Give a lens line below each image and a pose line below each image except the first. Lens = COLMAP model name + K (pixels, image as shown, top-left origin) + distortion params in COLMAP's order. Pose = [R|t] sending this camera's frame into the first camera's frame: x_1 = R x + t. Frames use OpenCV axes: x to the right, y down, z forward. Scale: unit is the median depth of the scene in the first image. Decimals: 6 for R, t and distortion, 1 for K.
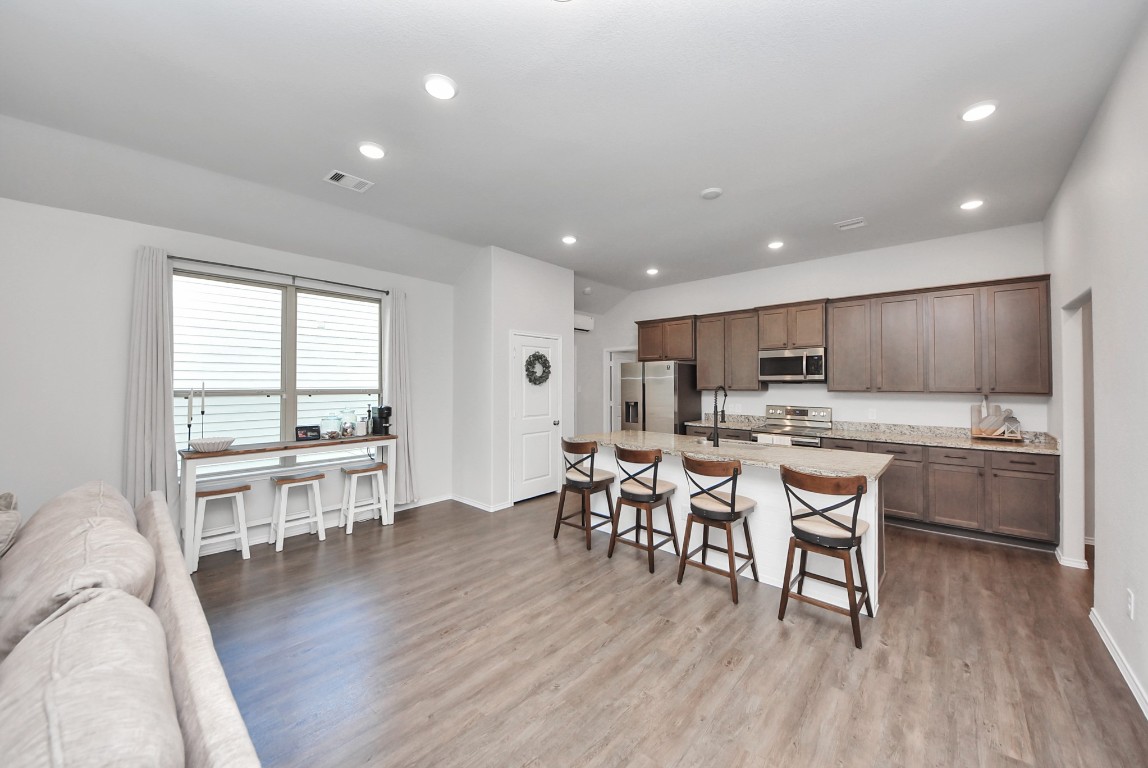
lens RADIAL K [[419.4, 0, 587.0], [0, 419.4, 380.6], [0, 0, 1]] dist [0.030184, -0.022802]
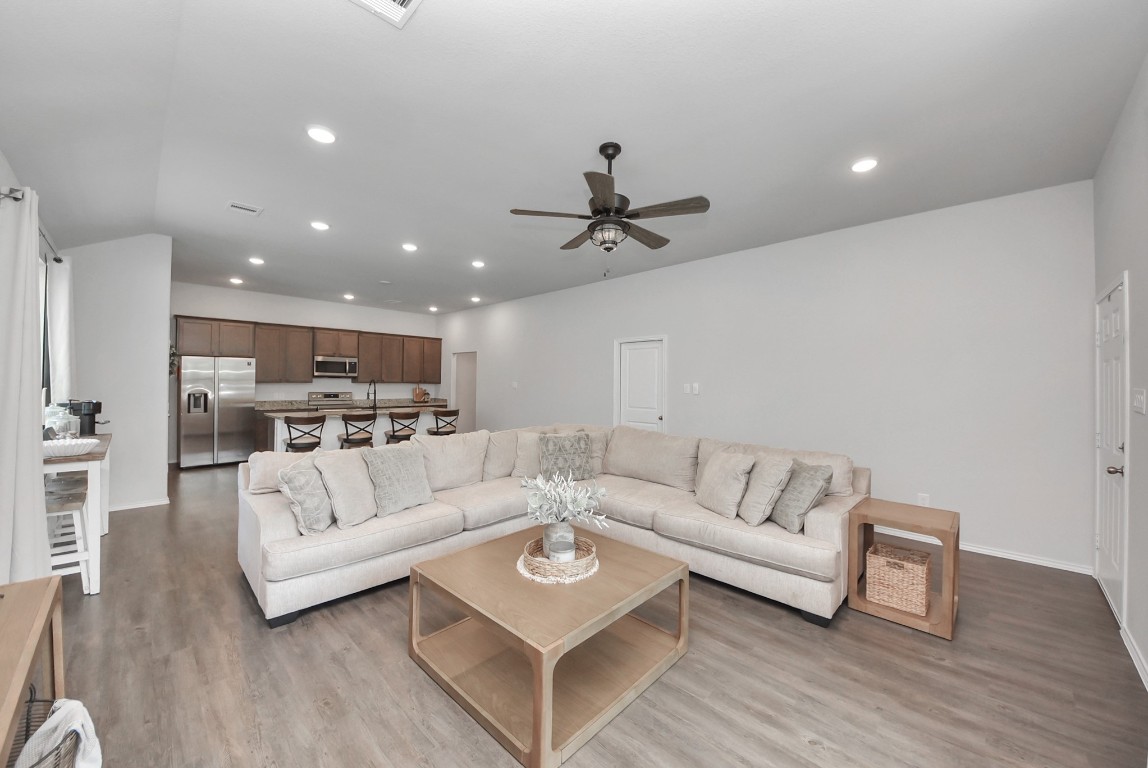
lens RADIAL K [[422.4, 0, 622.2], [0, 422.4, 377.9], [0, 0, 1]] dist [-0.000939, -0.000096]
pose [[-0.036558, 0.006911, 0.999308, -1.478981], [-0.015275, 0.999855, -0.007474, 0.002740], [-0.999215, -0.015538, -0.036447, -0.042165]]
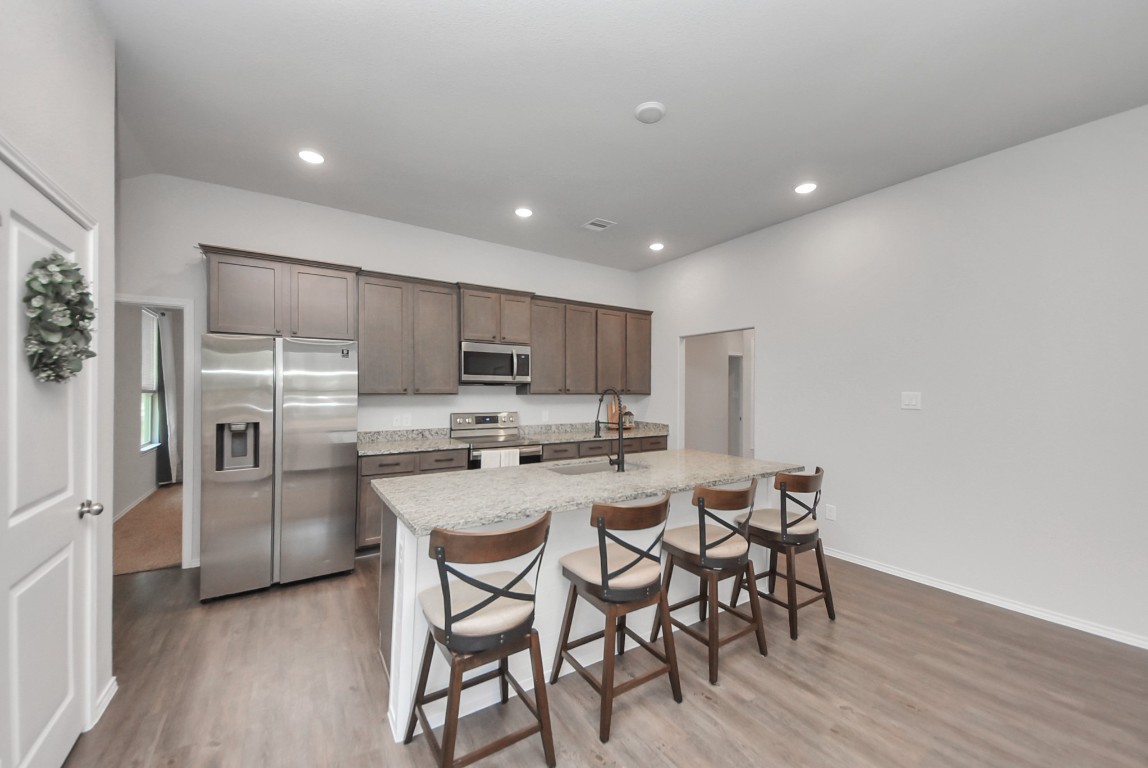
lens RADIAL K [[440.8, 0, 580.5], [0, 440.8, 388.4], [0, 0, 1]] dist [0.025268, -0.017680]
pose [[0.252912, 0.002761, 0.967485, -0.389610], [-0.008964, 0.999960, -0.000511, 0.015379], [-0.967448, -0.008544, 0.252927, 0.789976]]
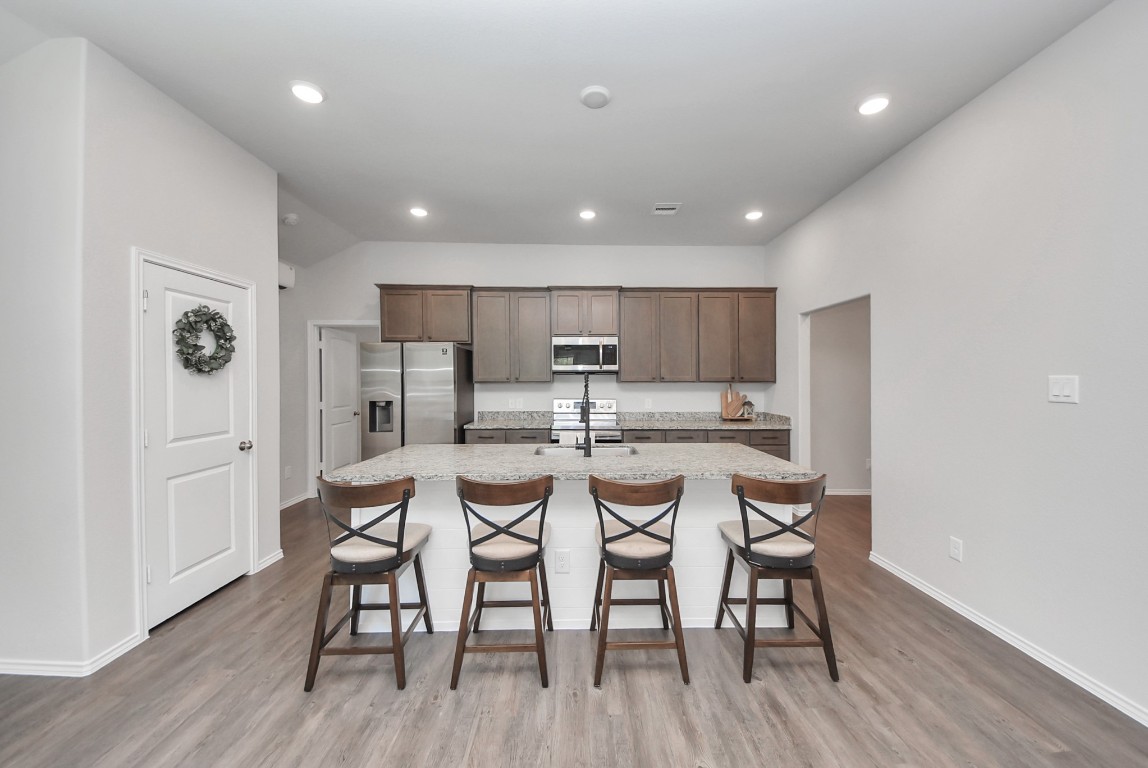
lens RADIAL K [[419.4, 0, 587.0], [0, 419.4, 380.6], [0, 0, 1]] dist [0.030184, -0.022802]
pose [[0.730276, -0.004050, 0.683140, -0.166634], [-0.000253, 0.999981, 0.006199, 0.019923], [-0.683152, -0.004700, 0.730261, 0.426751]]
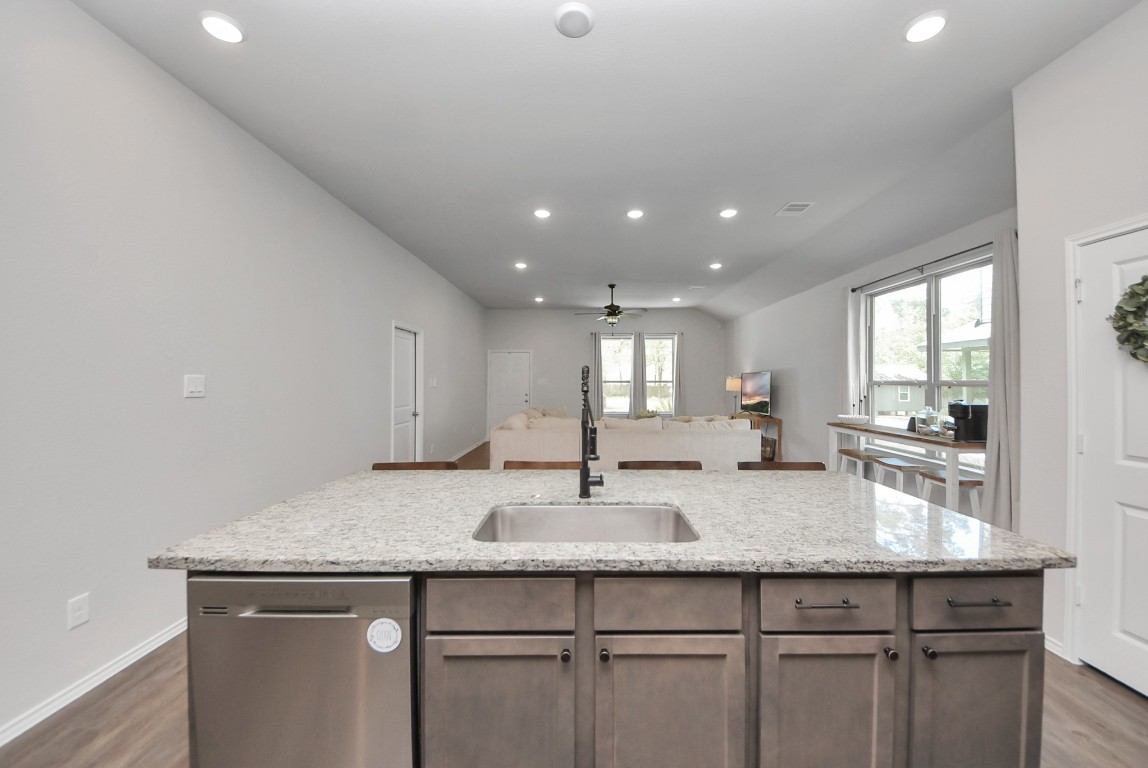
lens RADIAL K [[423.6, 0, 583.3], [0, 423.6, 386.4], [0, 0, 1]] dist [0.013006, -0.000010]
pose [[-0.739562, 0.004981, -0.673070, 0.562962], [0.001149, 0.999980, 0.006138, 0.029637], [0.673087, 0.003767, -0.739553, 1.208896]]
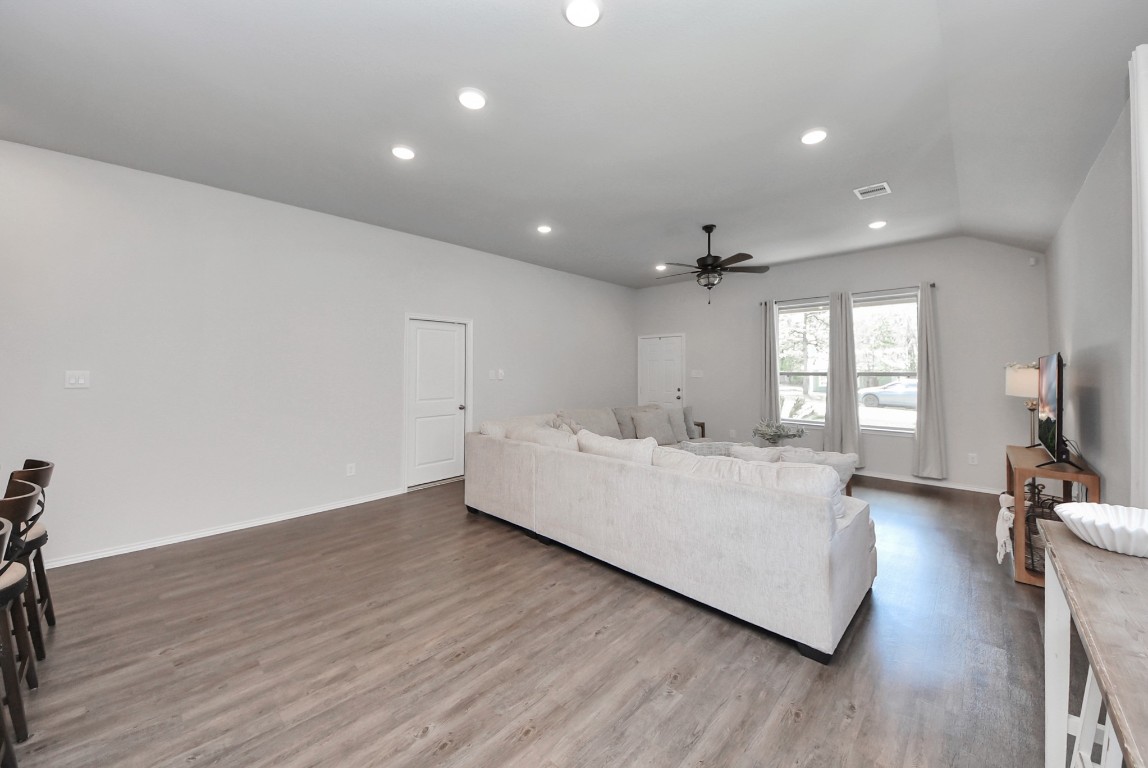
lens RADIAL K [[433.8, 0, 591.1], [0, 433.8, 365.0], [0, 0, 1]] dist [-0.024133, -0.000224]
pose [[-0.999920, -0.002213, 0.012491, -0.375708], [-0.002428, 0.999848, -0.017271, 0.016835], [-0.012451, -0.017300, -0.999773, 1.150114]]
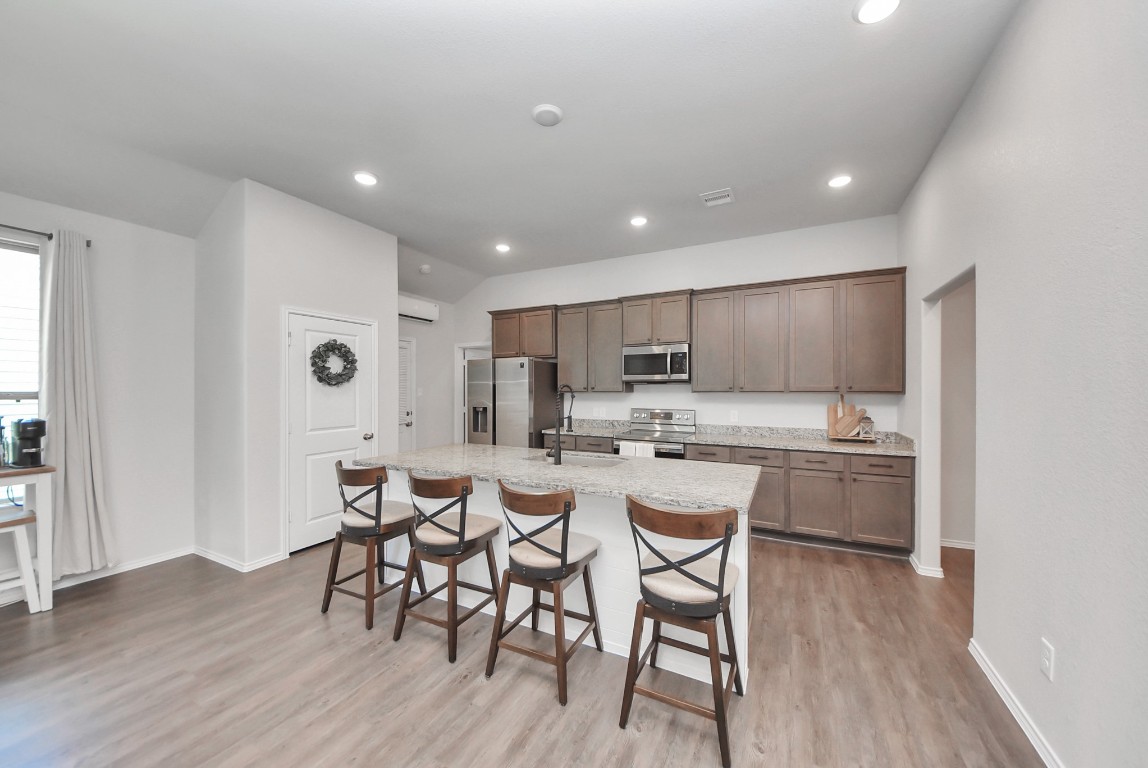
lens RADIAL K [[412.4, 0, 586.6], [0, 412.4, 388.7], [0, 0, 1]] dist [0.018232, -0.016312]
pose [[0.966691, -0.002927, 0.255929, 0.155031], [0.002141, 0.999992, 0.003350, 0.018139], [-0.255936, -0.002690, 0.966690, 0.252875]]
